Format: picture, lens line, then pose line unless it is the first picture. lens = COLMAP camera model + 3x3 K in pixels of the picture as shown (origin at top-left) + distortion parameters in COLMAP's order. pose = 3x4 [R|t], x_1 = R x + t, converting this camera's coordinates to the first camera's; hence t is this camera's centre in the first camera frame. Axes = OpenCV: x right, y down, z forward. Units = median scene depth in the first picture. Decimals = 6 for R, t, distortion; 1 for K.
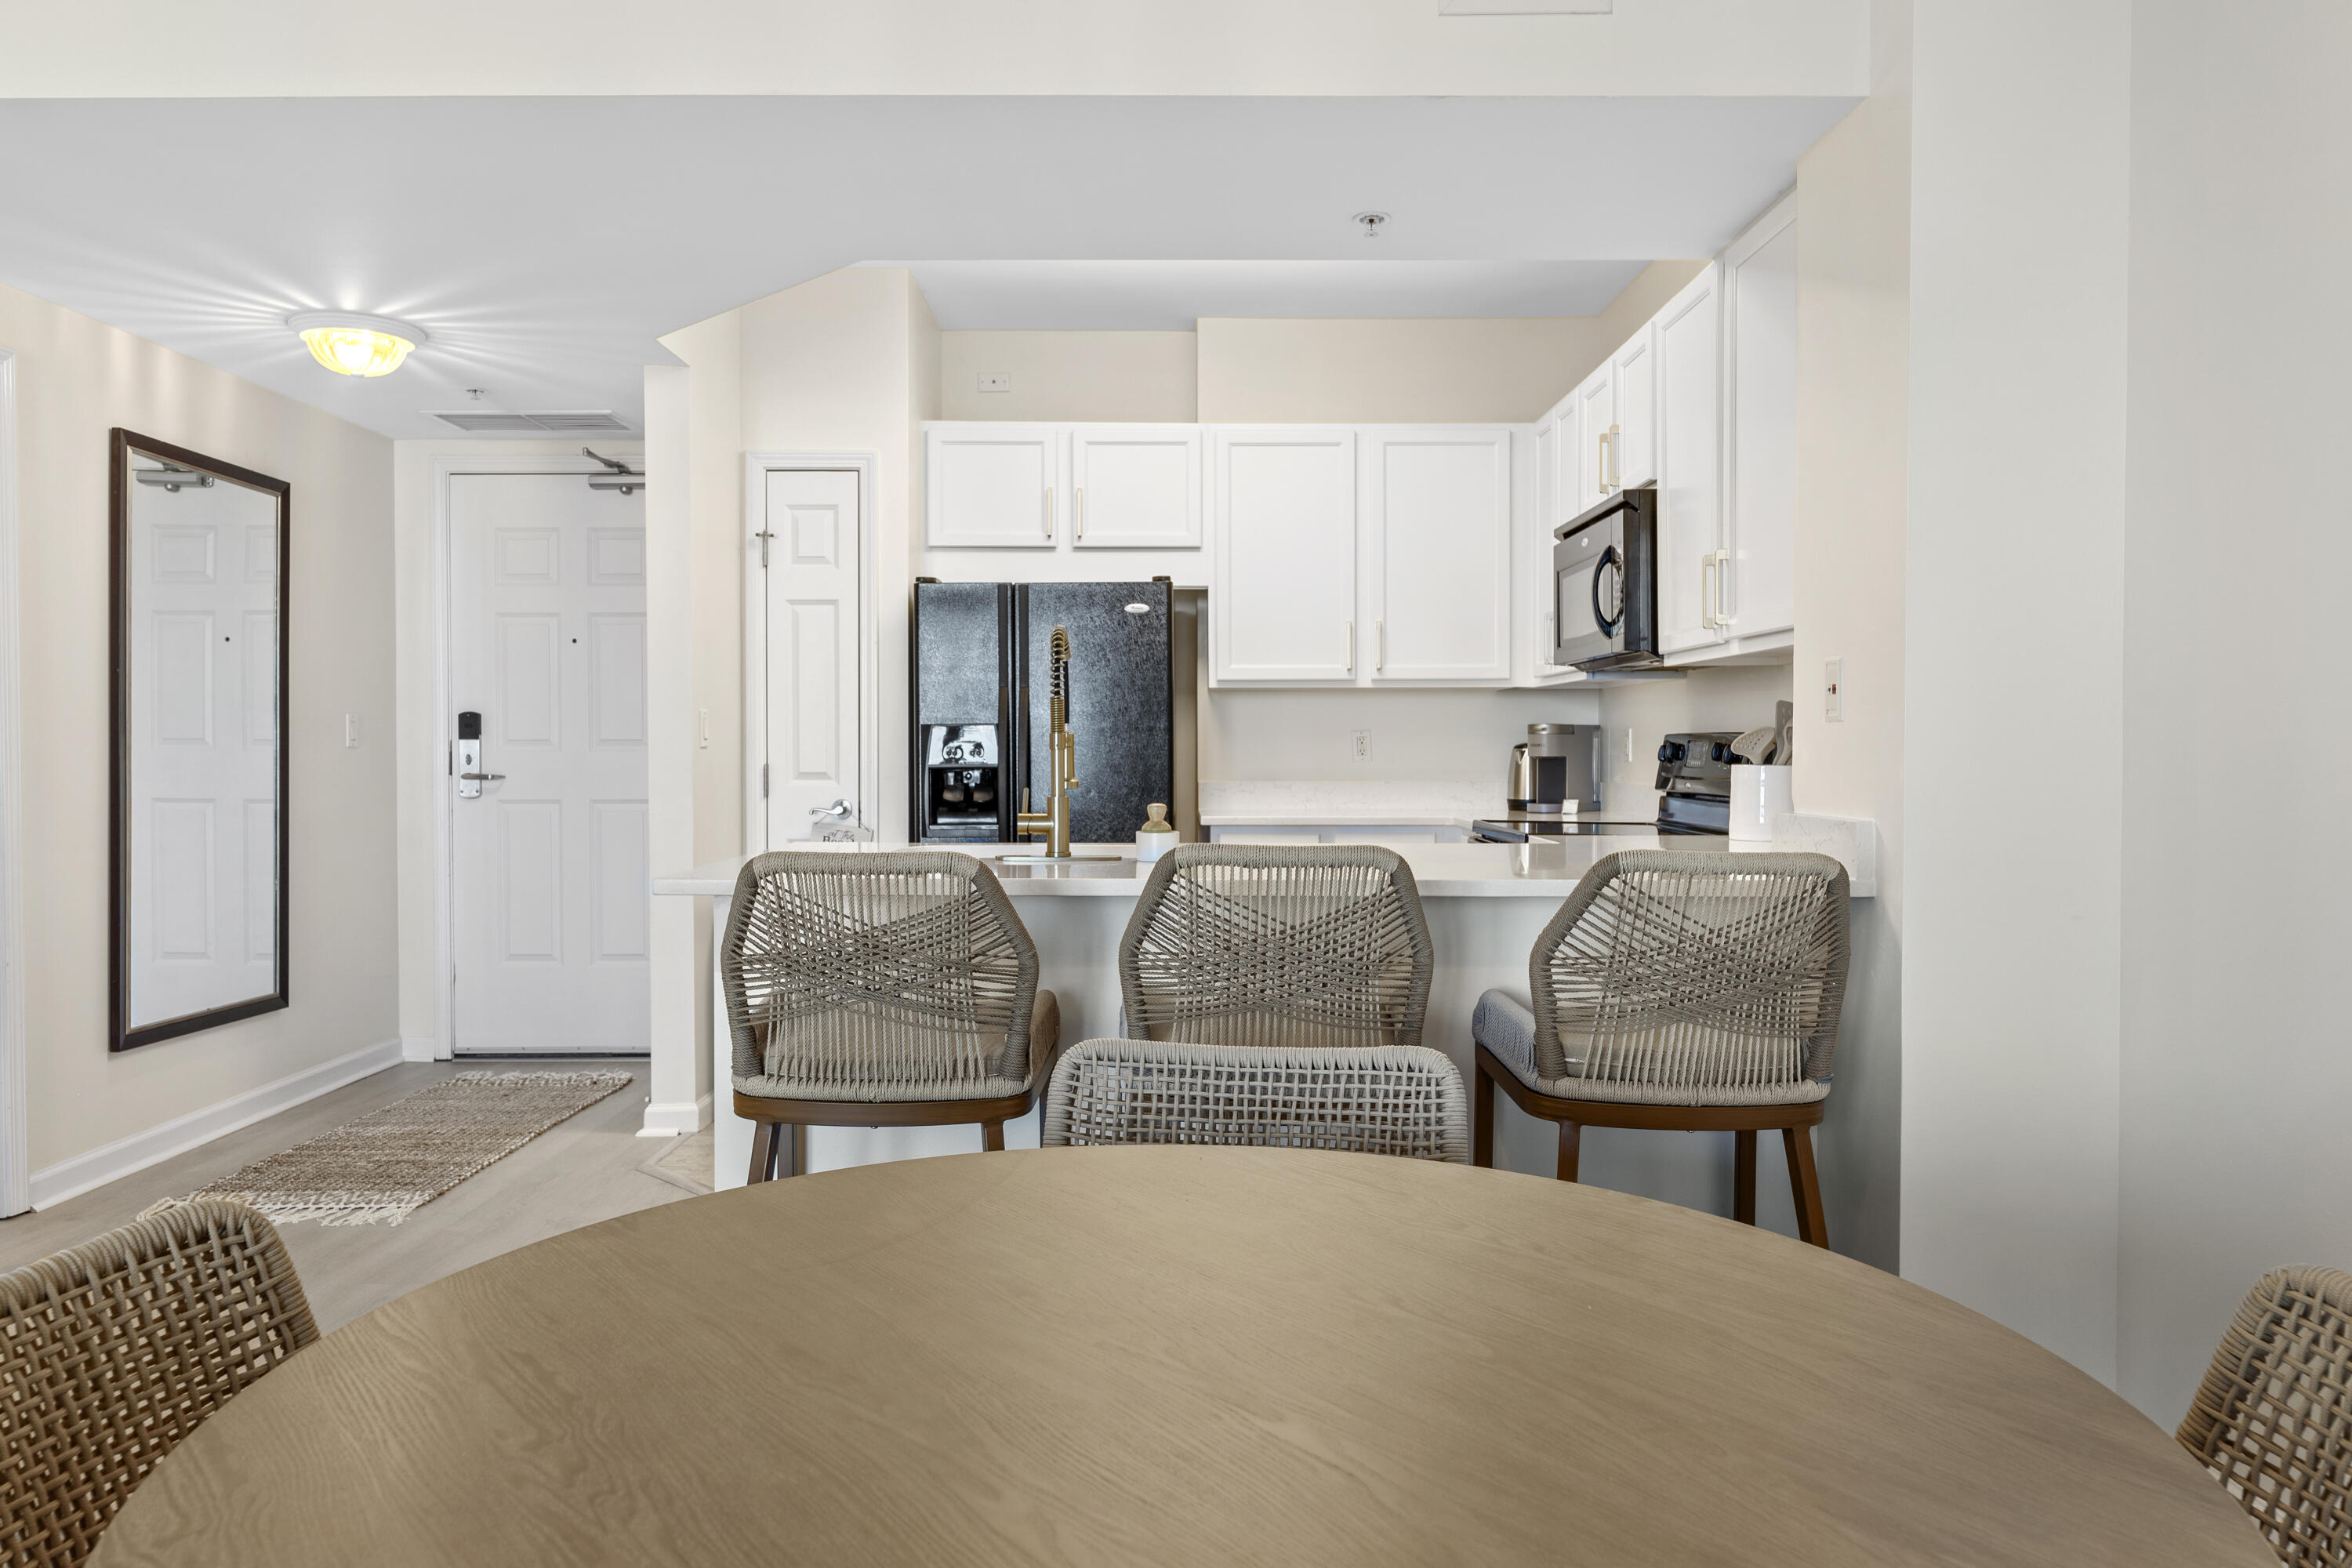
lens RADIAL K [[1583.7, 0, 1165.9], [0, 1583.7, 772.5], [0, 0, 1]] dist [0.009547, -0.009012]
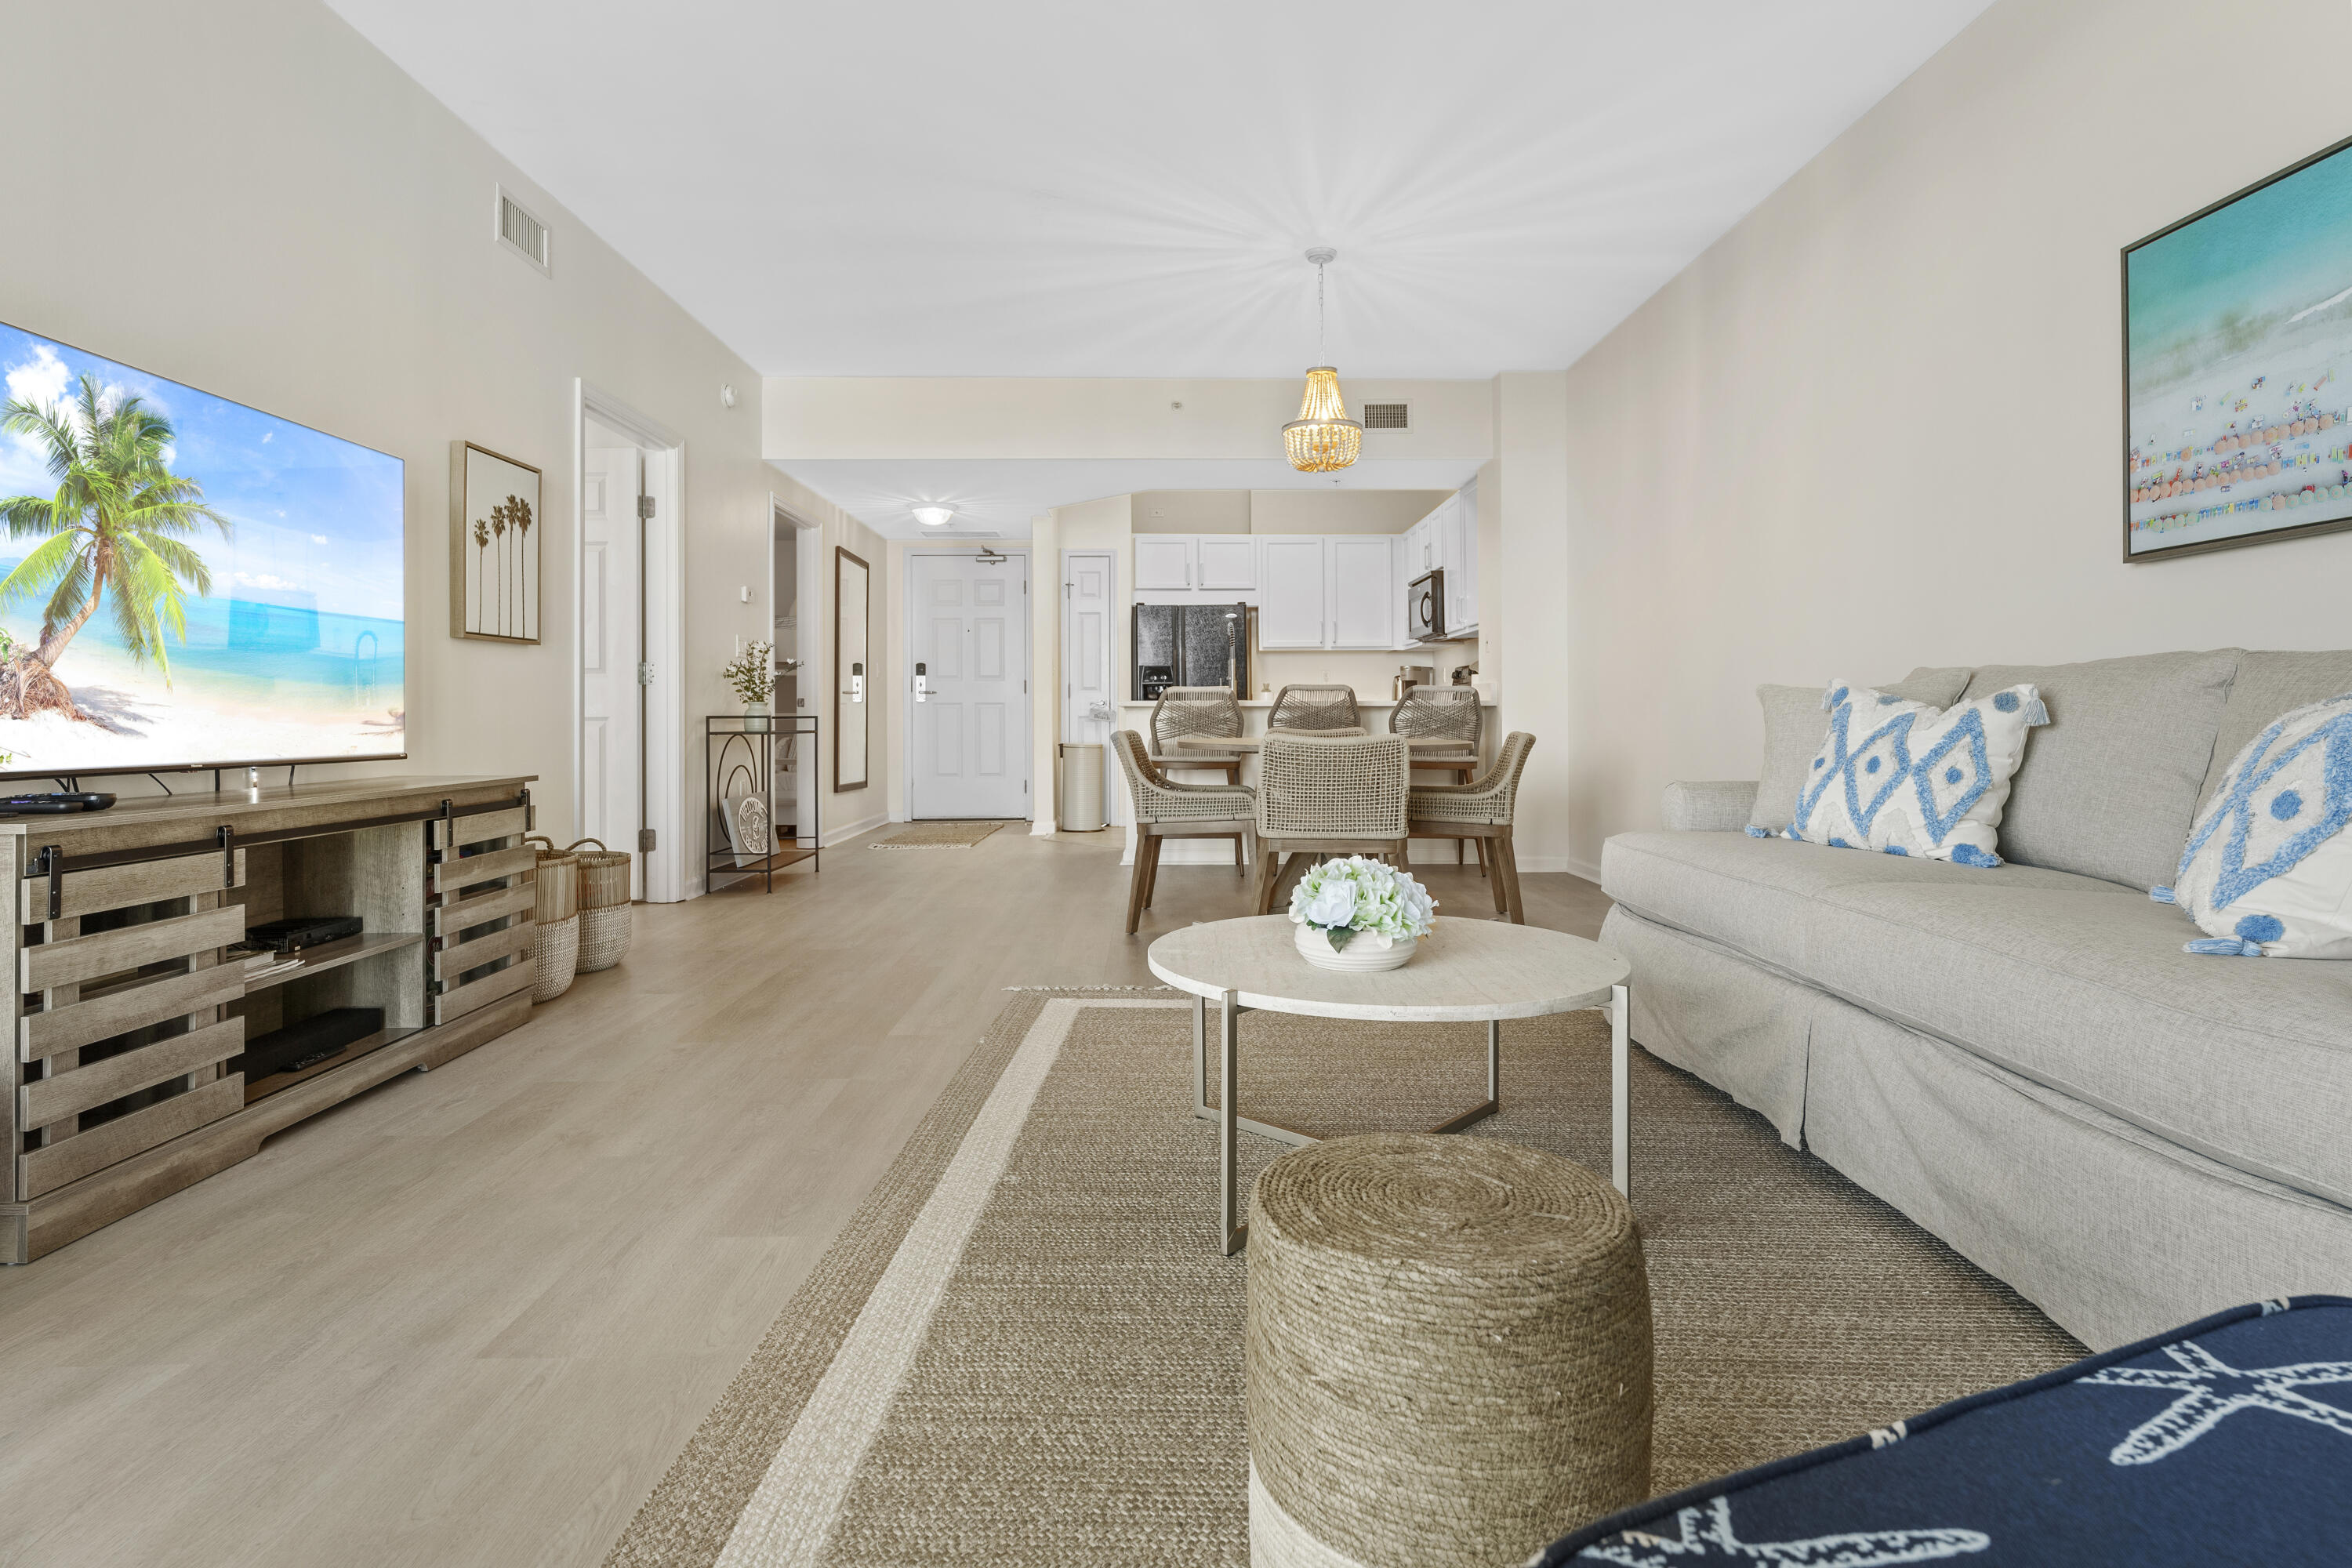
lens RADIAL K [[1165.5, 0, 1173.1], [0, 1165.5, 699.1], [0, 0, 1]] dist [0.000135, -0.003063]
pose [[0.999930, -0.002471, 0.011613, -0.123706], [0.002800, 0.999595, -0.028321, 0.067065], [-0.011538, 0.028352, 0.999531, -0.708562]]
